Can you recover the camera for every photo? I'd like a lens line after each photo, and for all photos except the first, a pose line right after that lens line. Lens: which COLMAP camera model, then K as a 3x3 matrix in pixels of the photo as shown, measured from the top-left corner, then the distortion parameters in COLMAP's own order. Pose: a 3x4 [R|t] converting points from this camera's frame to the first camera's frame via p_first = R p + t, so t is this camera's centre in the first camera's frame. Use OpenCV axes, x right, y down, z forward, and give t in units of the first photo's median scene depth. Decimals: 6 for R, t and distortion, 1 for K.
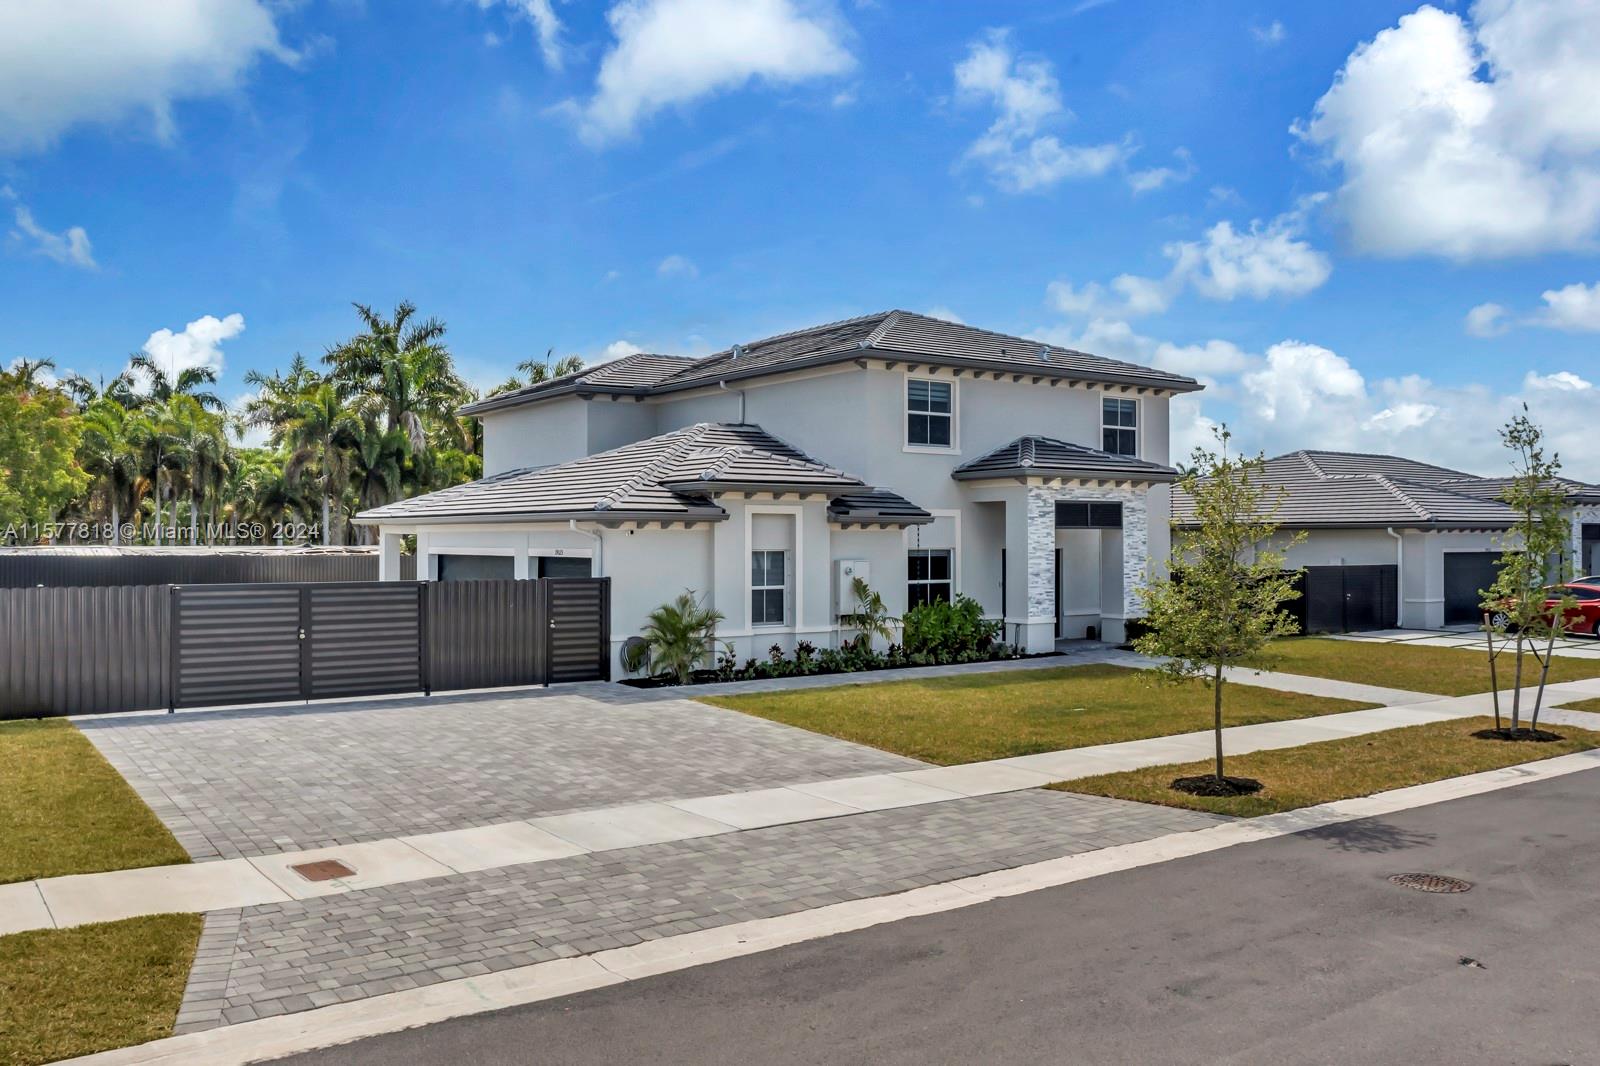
lens RADIAL K [[1327.0, 0, 800.0], [0, 1327.0, 533.0], [0, 0, 1]] dist [-0.018411, -0.000205]
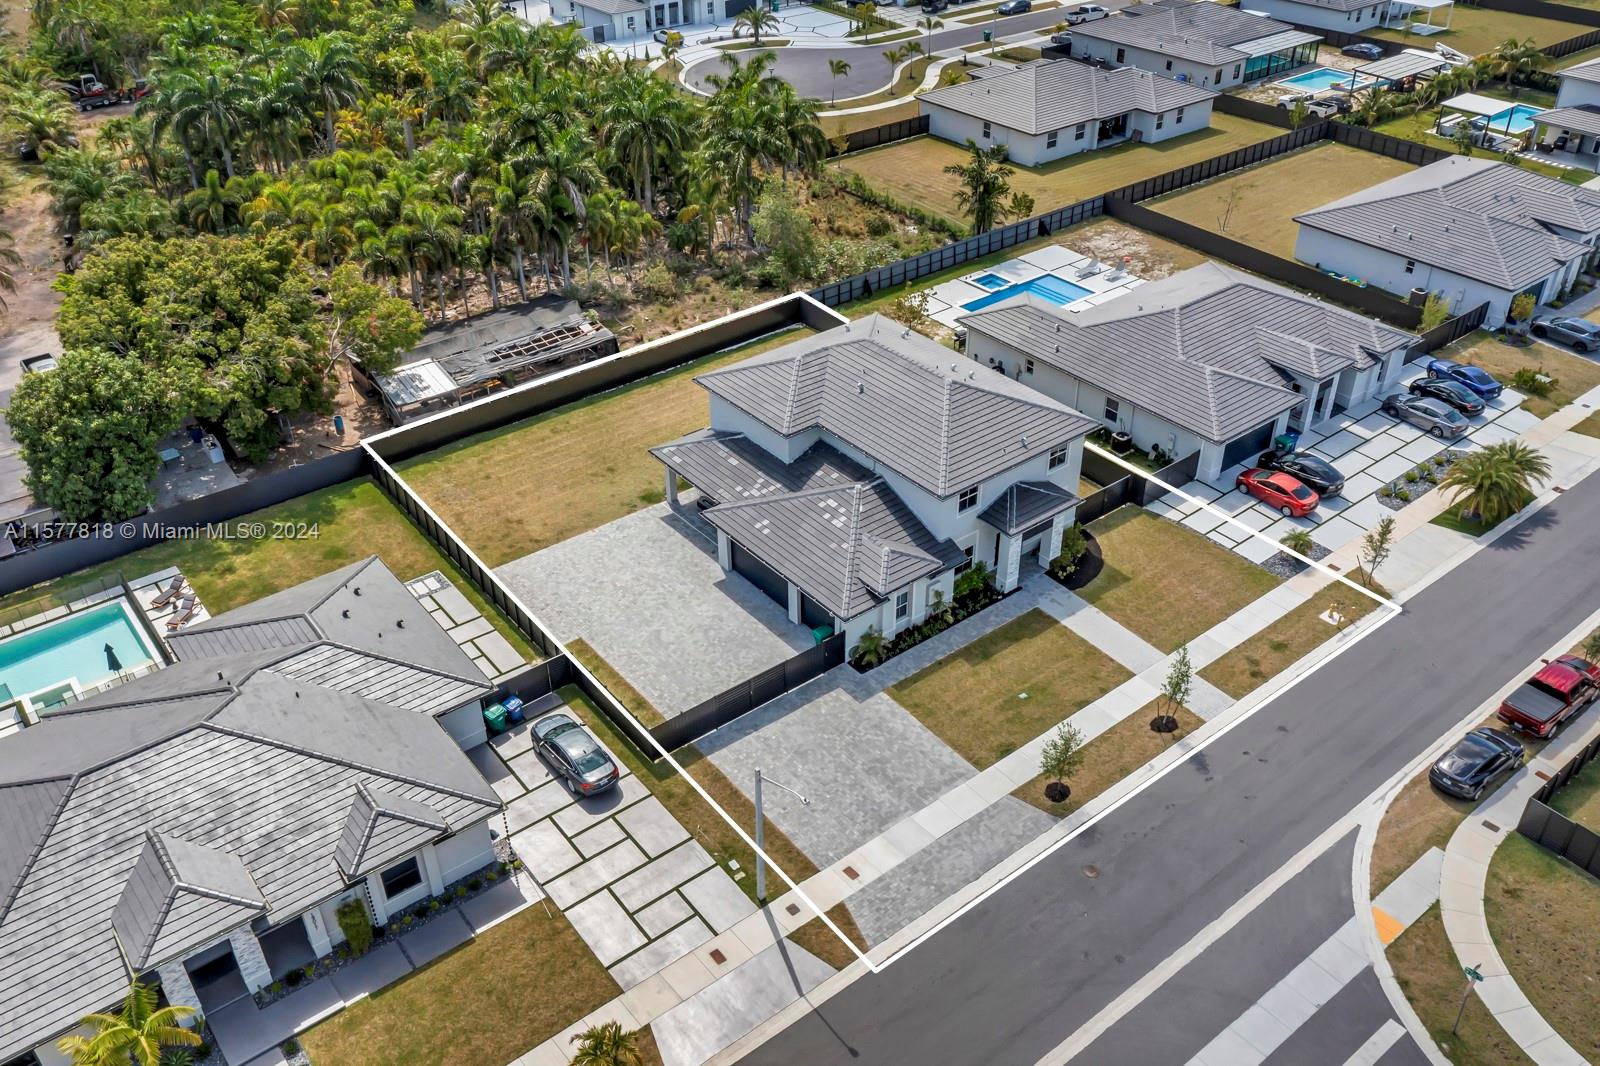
lens RADIAL K [[1327.0, 0, 800.0], [0, 1327.0, 533.0], [0, 0, 1]] dist [-0.018411, -0.000205]
pose [[0.998810, -0.033589, 0.035354, -0.279567], [0.007860, 0.826370, 0.563072, -1.386273], [-0.048129, -0.562124, 0.825651, -0.884231]]
